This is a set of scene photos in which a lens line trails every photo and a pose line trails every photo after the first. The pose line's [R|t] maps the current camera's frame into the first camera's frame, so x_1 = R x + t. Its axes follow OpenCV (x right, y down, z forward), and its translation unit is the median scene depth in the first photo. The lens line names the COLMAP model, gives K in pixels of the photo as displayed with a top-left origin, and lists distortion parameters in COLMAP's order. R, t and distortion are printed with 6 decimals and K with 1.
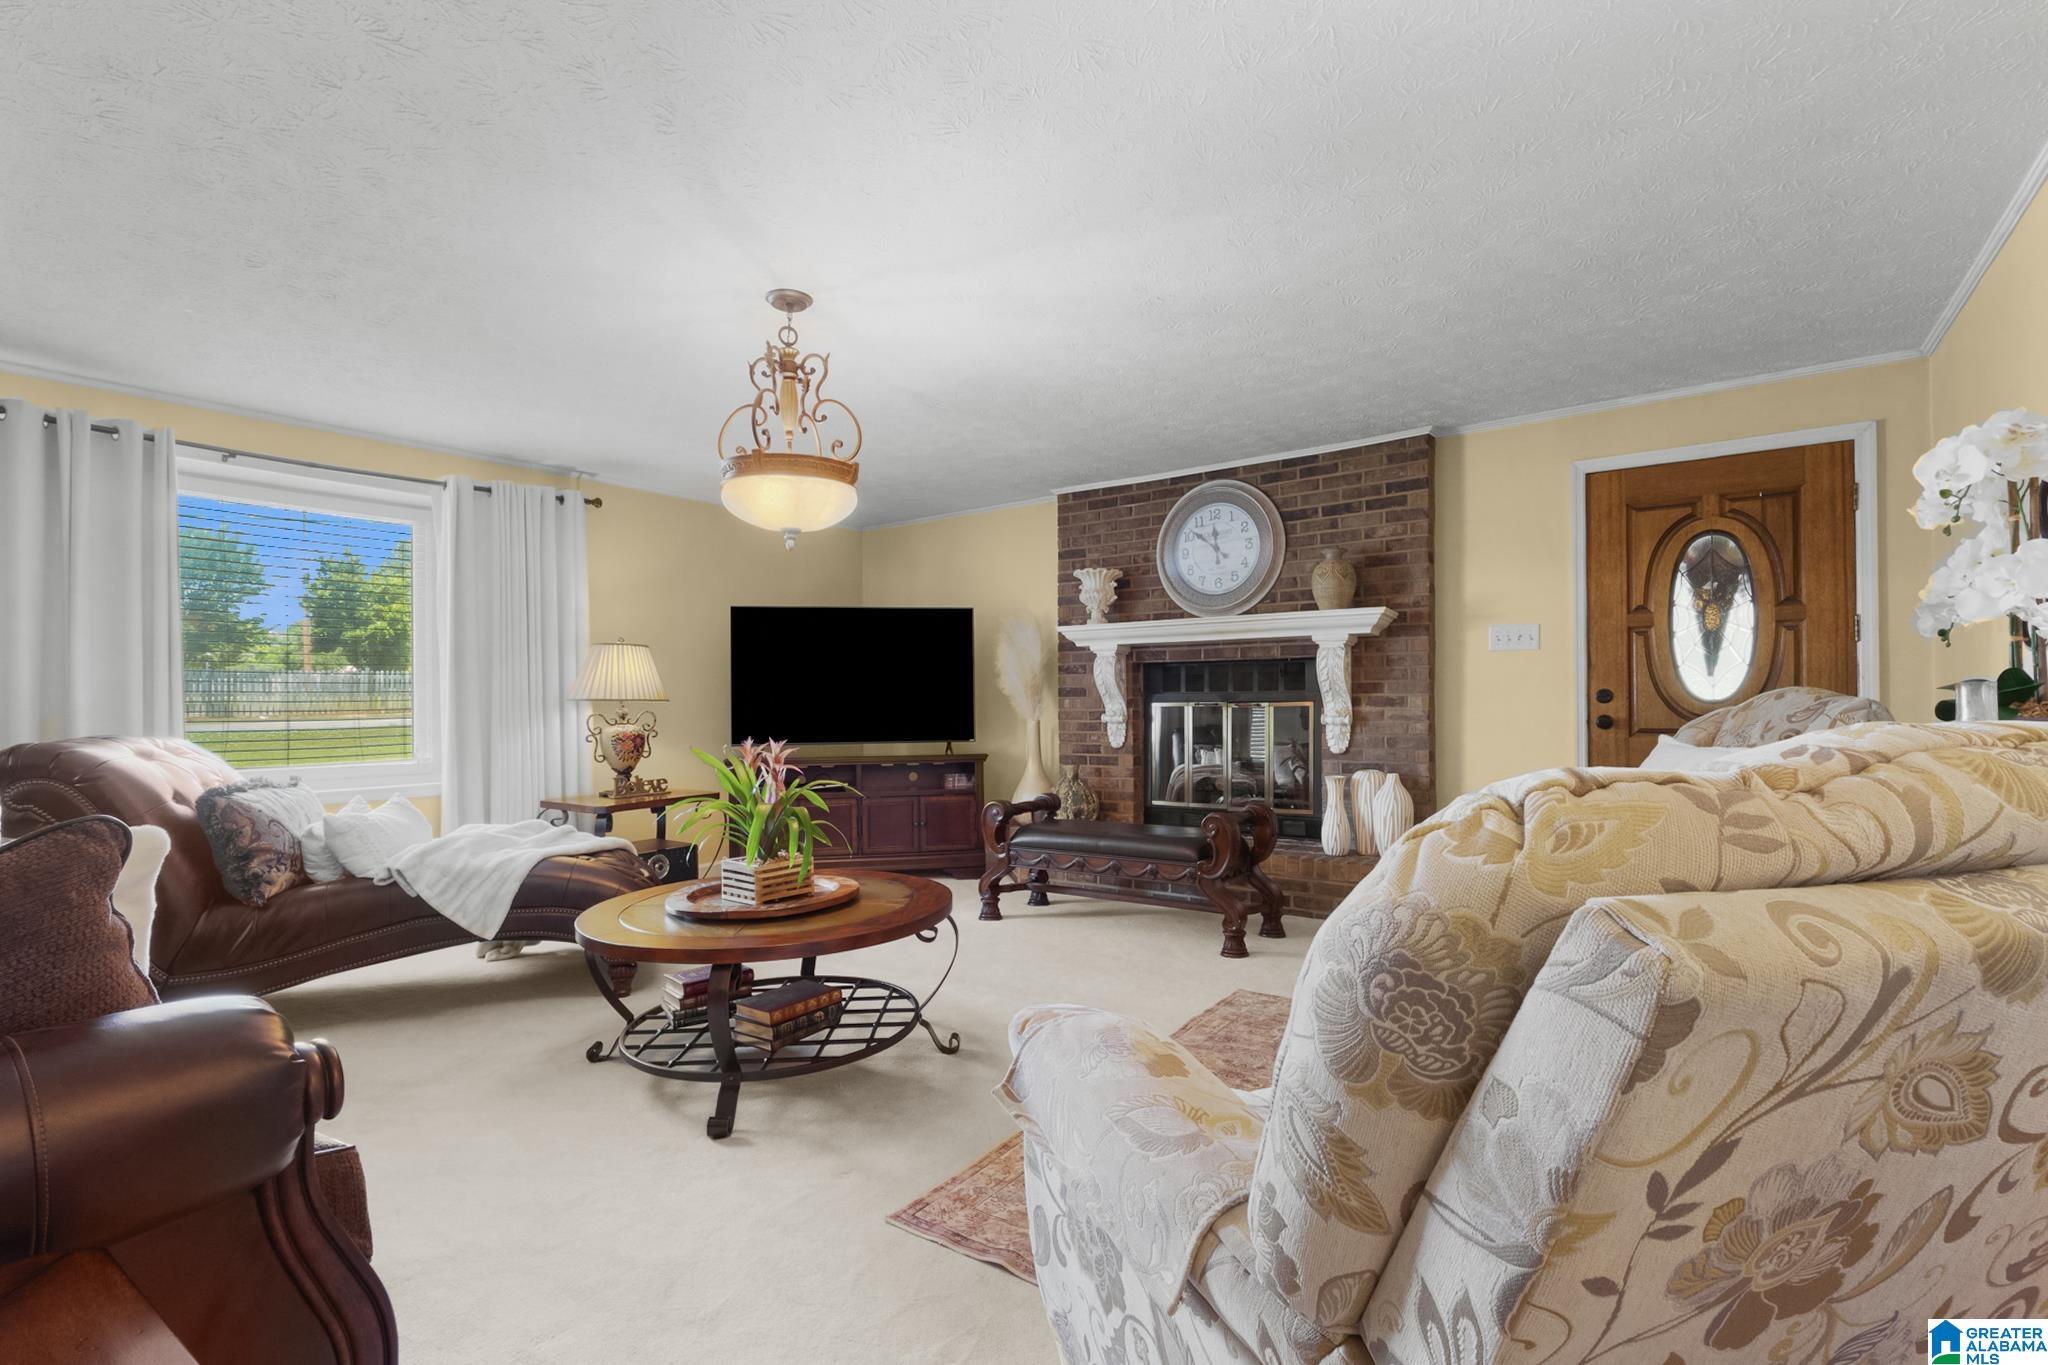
lens RADIAL K [[956.4, 0, 1031.3], [0, 956.4, 696.7], [0, 0, 1]] dist [0.002389, 0.001189]
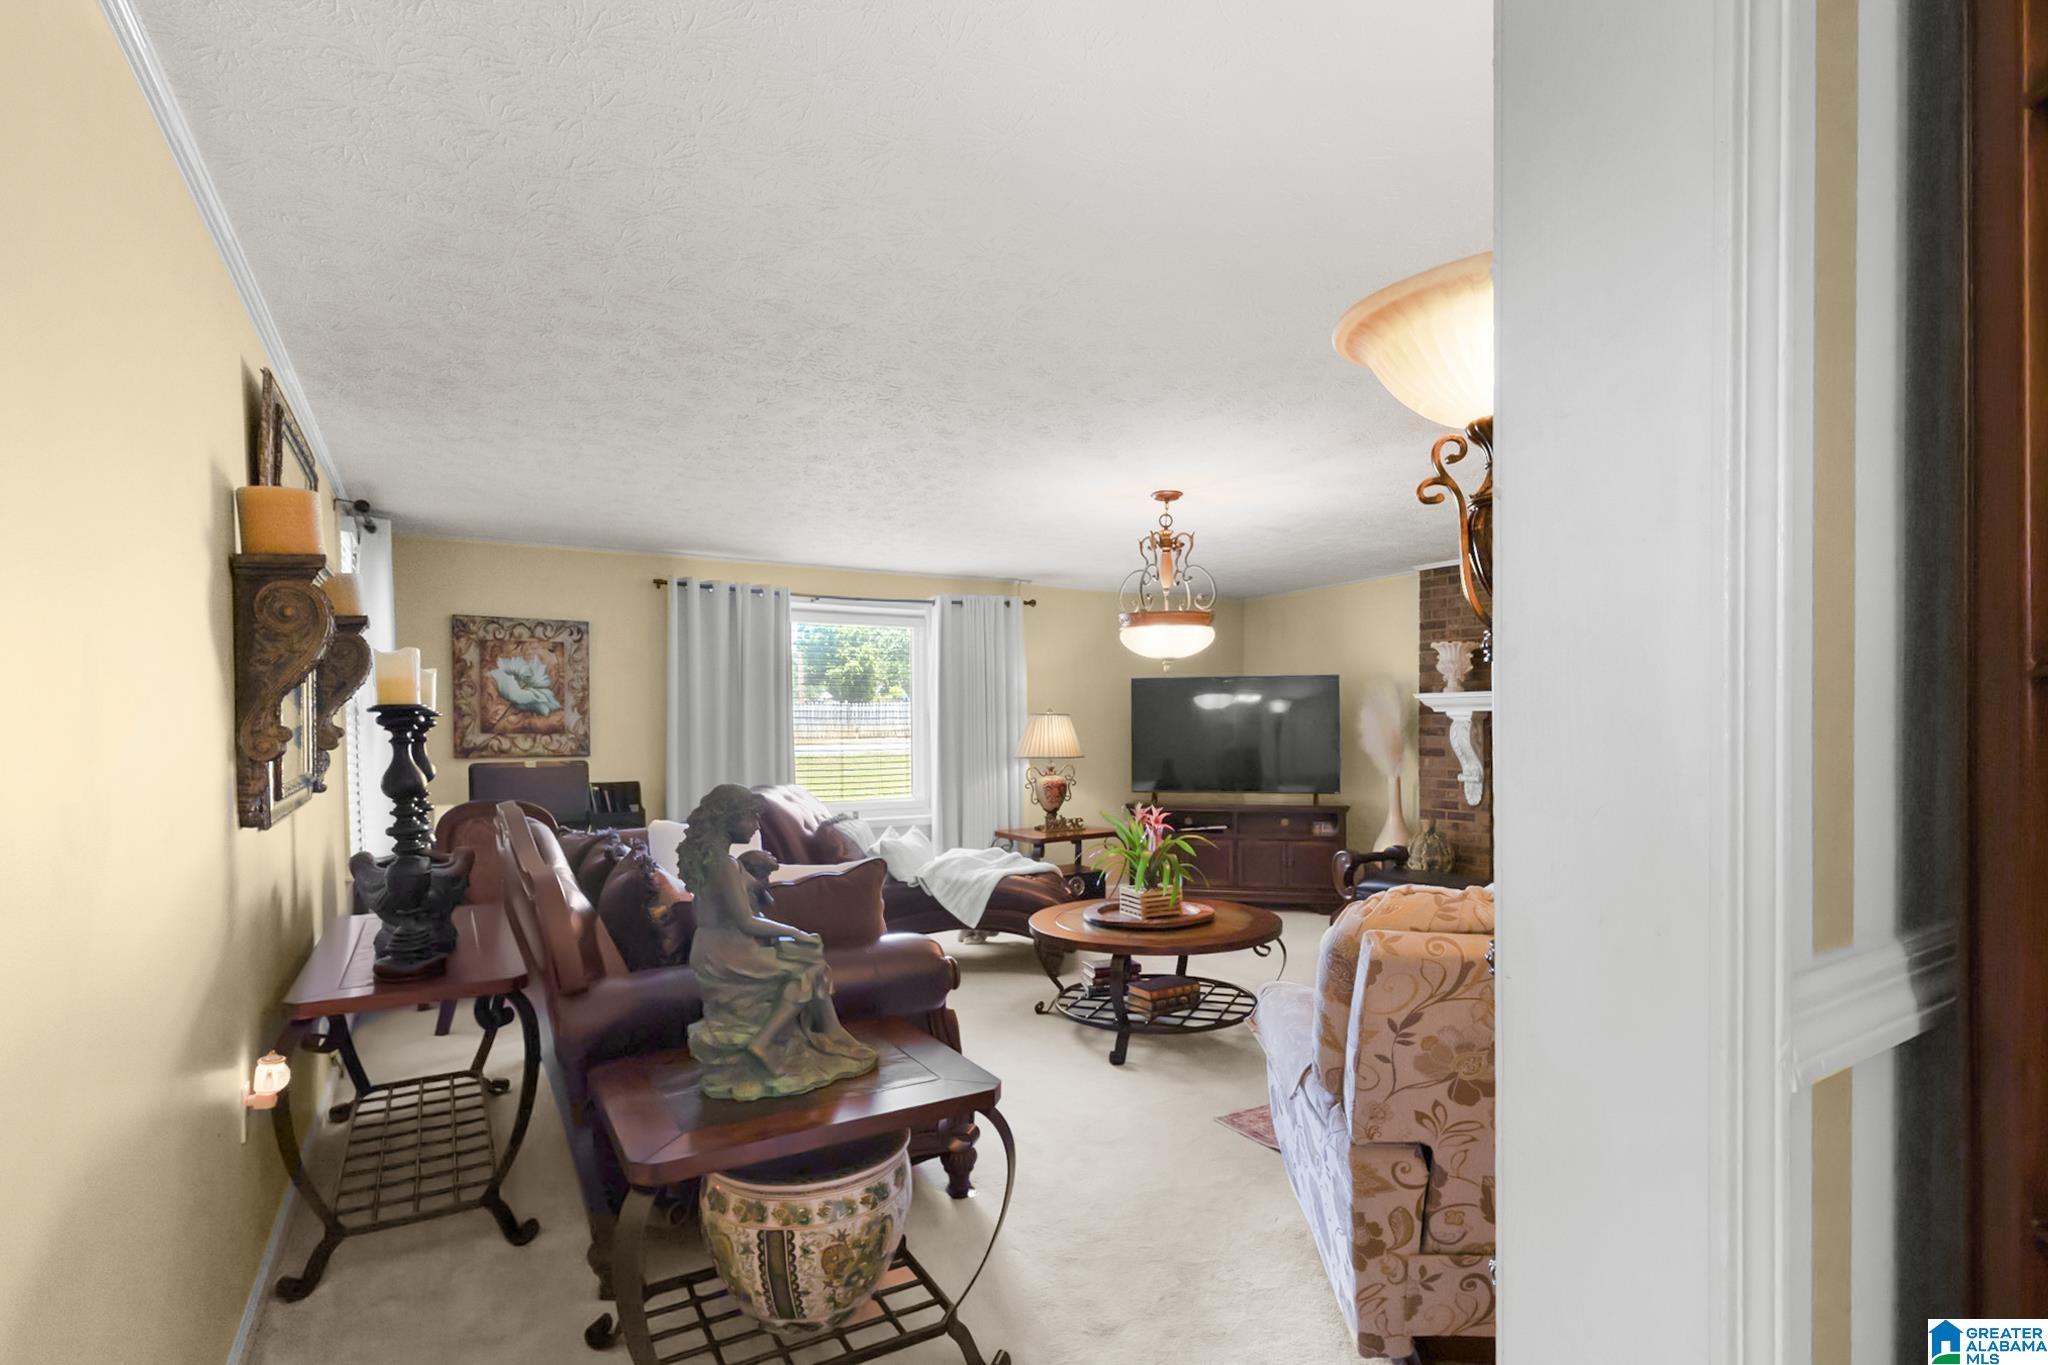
lens RADIAL K [[978.5, 0, 1022.8], [0, 978.5, 745.1], [0, 0, 1]] dist [-0.002103, -0.000118]
pose [[0.912514, 0.010568, -0.408909, 0.135159], [-0.000244, 0.999680, 0.025291, -0.075528], [0.409045, -0.022979, 0.912225, -0.377938]]
